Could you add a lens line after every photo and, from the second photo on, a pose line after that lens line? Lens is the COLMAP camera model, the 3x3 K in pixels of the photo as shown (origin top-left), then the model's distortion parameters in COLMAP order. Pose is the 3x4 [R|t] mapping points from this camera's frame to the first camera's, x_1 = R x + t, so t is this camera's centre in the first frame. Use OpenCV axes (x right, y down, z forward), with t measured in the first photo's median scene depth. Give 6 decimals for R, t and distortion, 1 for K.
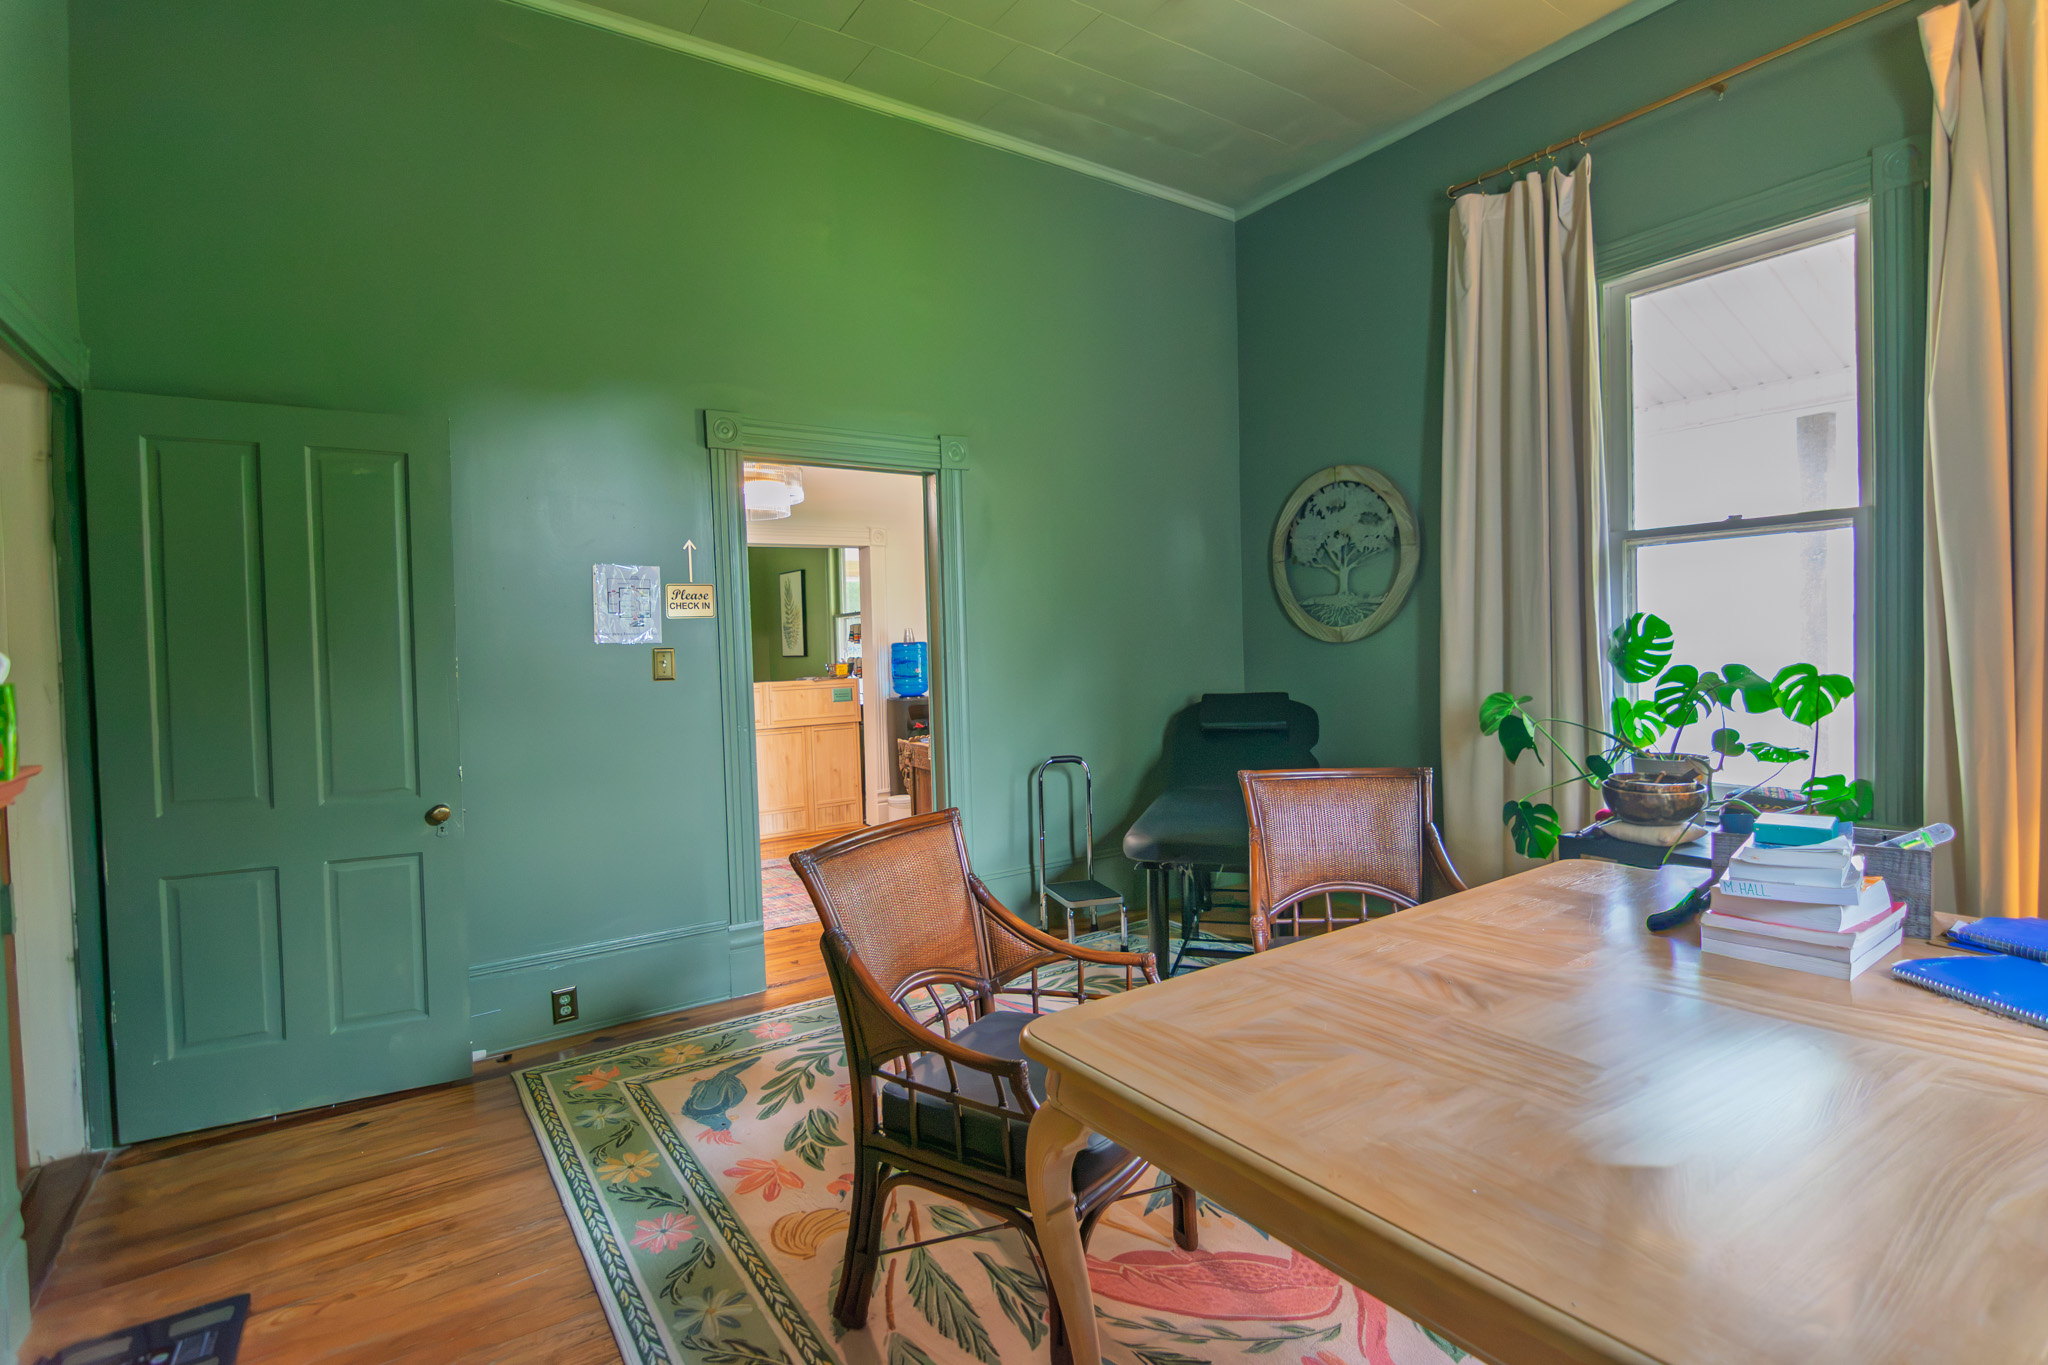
lens RADIAL K [[986.8, 0, 1031.4], [0, 986.8, 676.3], [0, 0, 1]] dist [-0.002763, -0.004658]
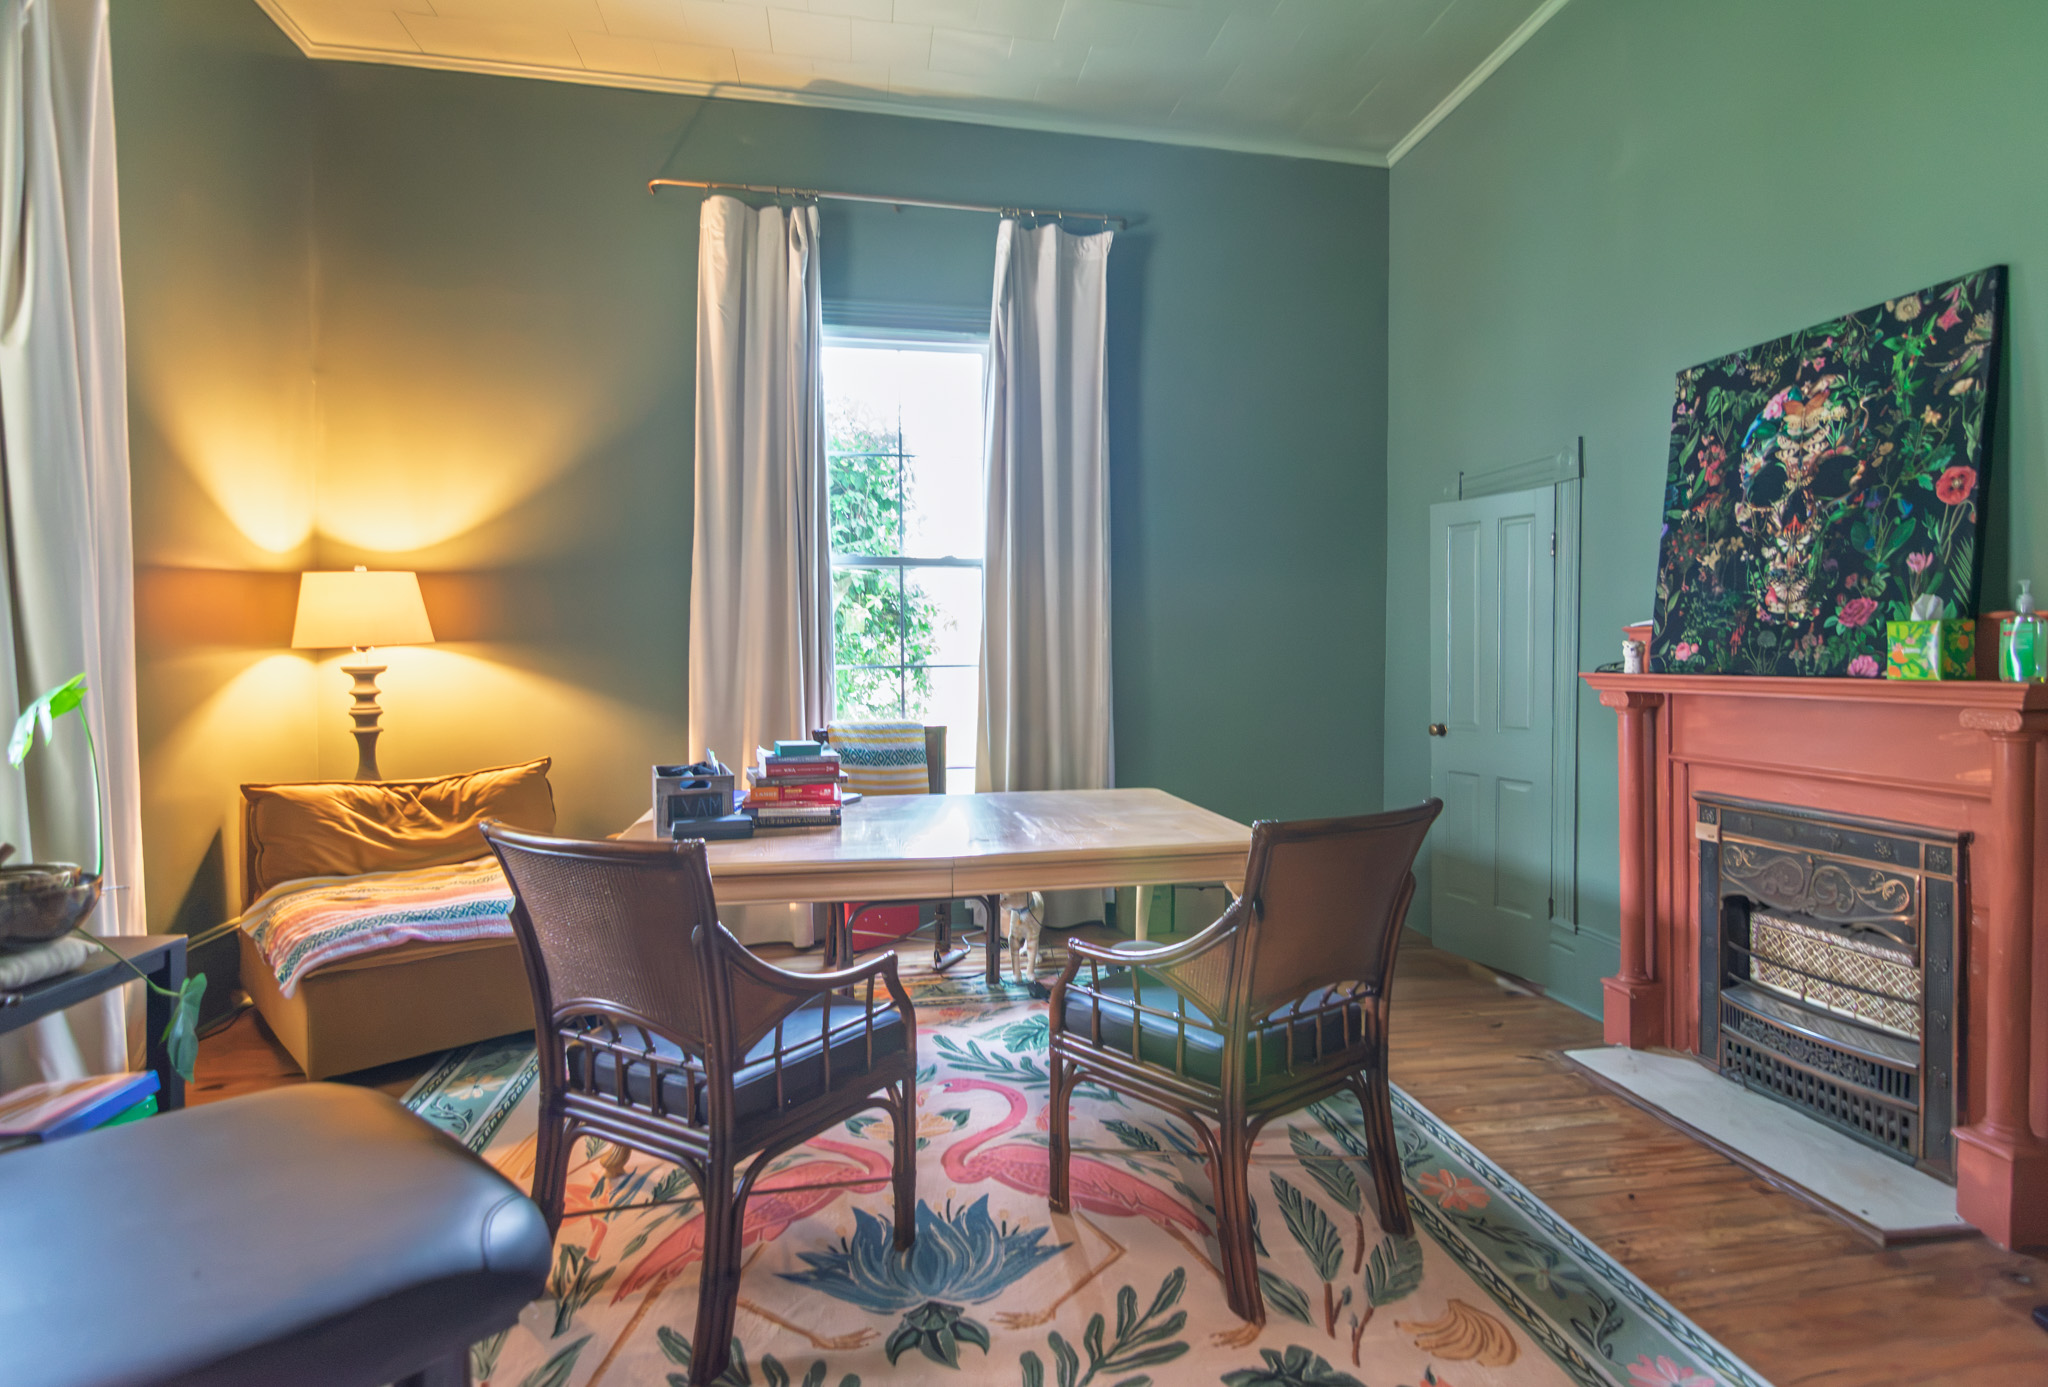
lens RADIAL K [[1045.6, 0, 1037.8], [0, 1045.6, 686.3], [0, 0, 1]] dist [-0.001497, -0.006388]
pose [[-0.910876, 0.023044, 0.412035, -0.302570], [0.040894, 0.998566, 0.034555, -0.008273], [-0.410648, 0.048325, -0.910512, 2.114272]]
